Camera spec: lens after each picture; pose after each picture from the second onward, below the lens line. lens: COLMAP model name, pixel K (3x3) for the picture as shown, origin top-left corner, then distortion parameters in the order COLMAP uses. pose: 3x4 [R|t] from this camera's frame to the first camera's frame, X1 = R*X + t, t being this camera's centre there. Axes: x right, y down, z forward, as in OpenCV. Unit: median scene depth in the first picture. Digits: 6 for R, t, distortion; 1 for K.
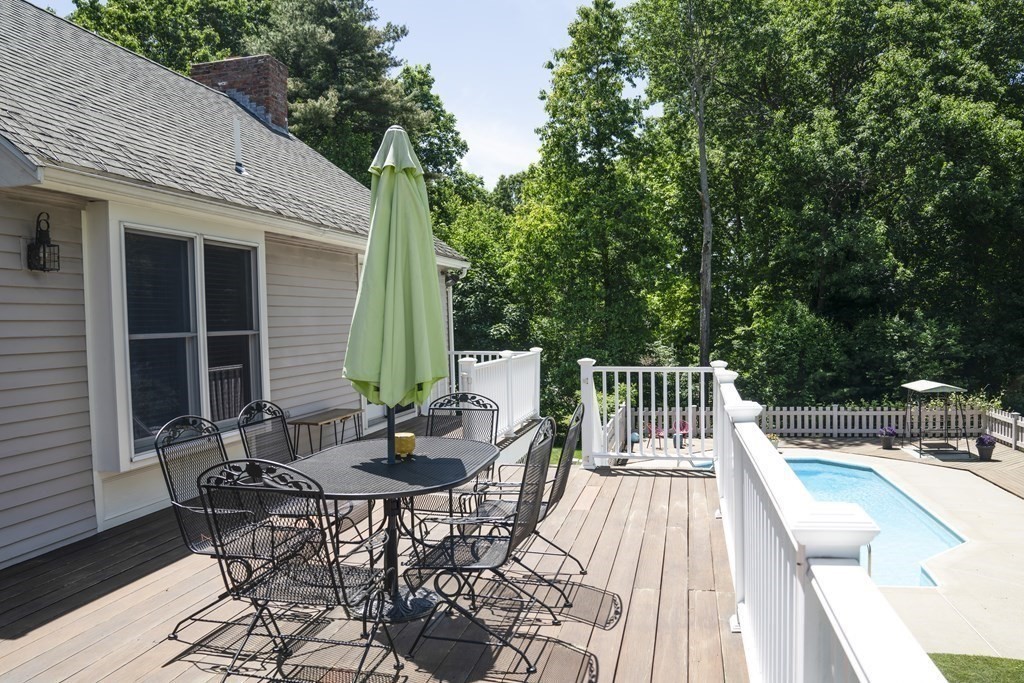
lens RADIAL K [[725.7, 0, 512.0], [0, 725.7, 345.6], [0, 0, 1]] dist [-0.075673, 0.052101]
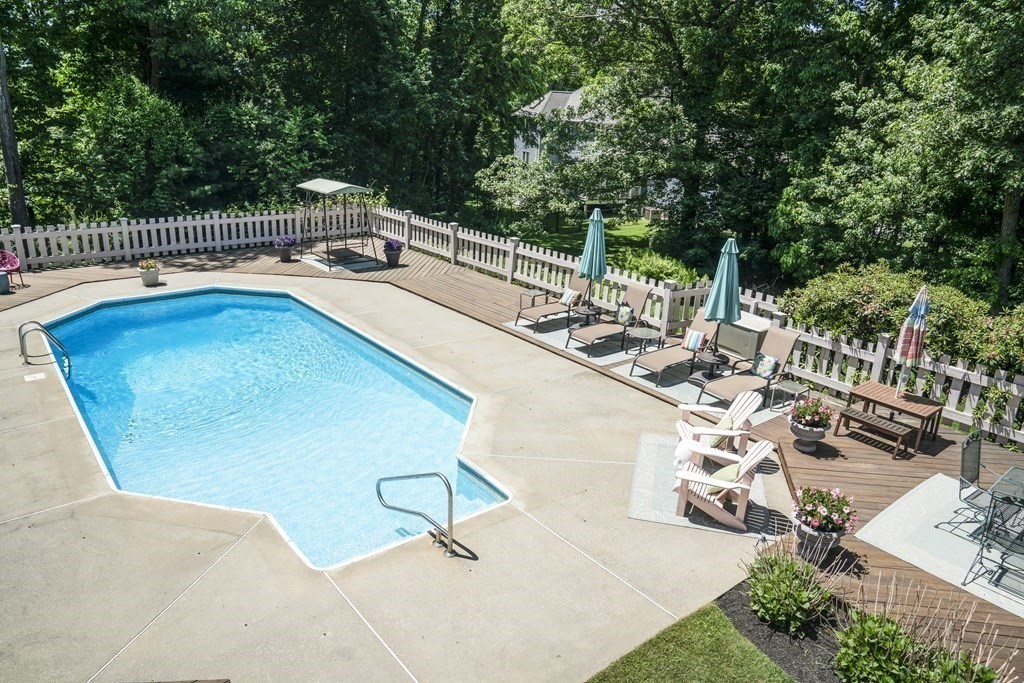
lens RADIAL K [[725.7, 0, 521.1], [0, 725.7, 345.1], [0, 0, 1]] dist [-0.075673, 0.052101]
pose [[0.634915, -0.202885, 0.745467, 0.030190], [-0.019766, 0.960321, 0.278194, -0.004303], [-0.772329, -0.191365, 0.605712, 0.185516]]
